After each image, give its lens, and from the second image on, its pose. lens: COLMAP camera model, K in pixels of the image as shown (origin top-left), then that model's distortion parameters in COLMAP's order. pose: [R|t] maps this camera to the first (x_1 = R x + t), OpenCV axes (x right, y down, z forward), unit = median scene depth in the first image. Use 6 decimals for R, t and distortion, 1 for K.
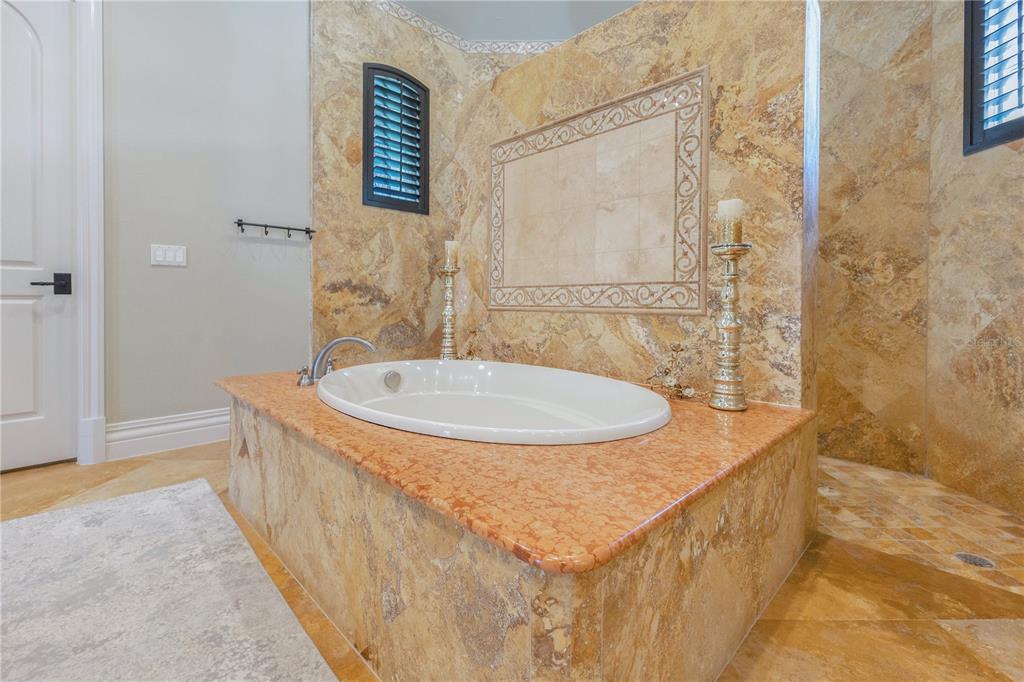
lens RADIAL K [[457.4, 0, 514.0], [0, 457.4, 309.6], [0, 0, 1]] dist [0.002243, 0.000551]
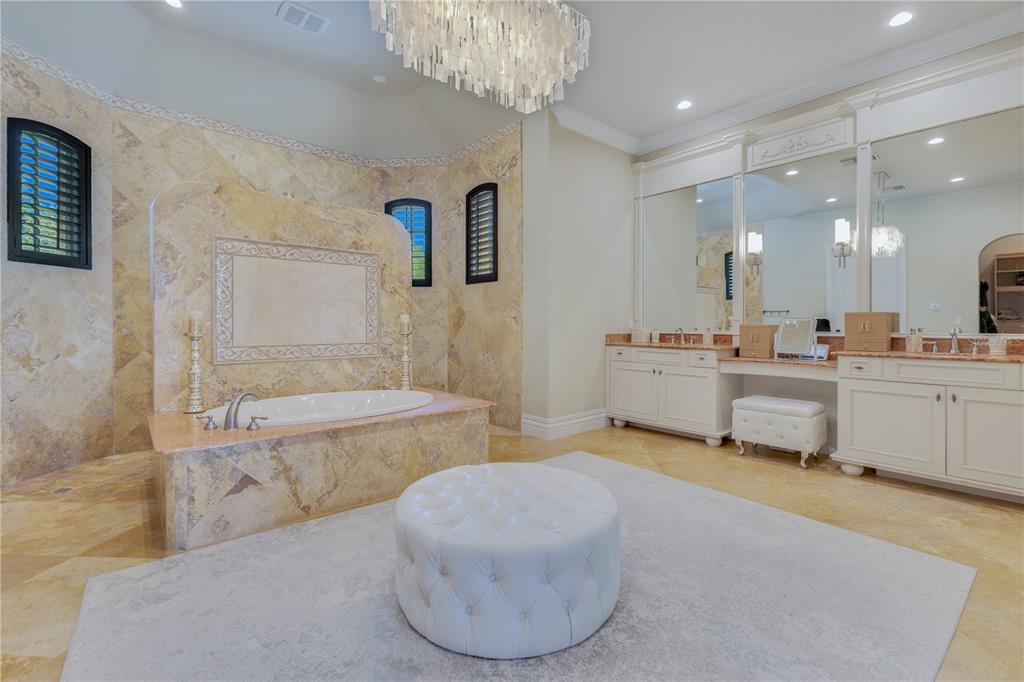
lens RADIAL K [[457.8, 0, 511.2], [0, 457.8, 331.7], [0, 0, 1]] dist [-0.001670, -0.000082]
pose [[0.092020, -0.020827, 0.995539, -1.541731], [0.021933, 0.999581, 0.018885, -0.121957], [-0.995516, 0.020098, 0.092439, 0.079991]]
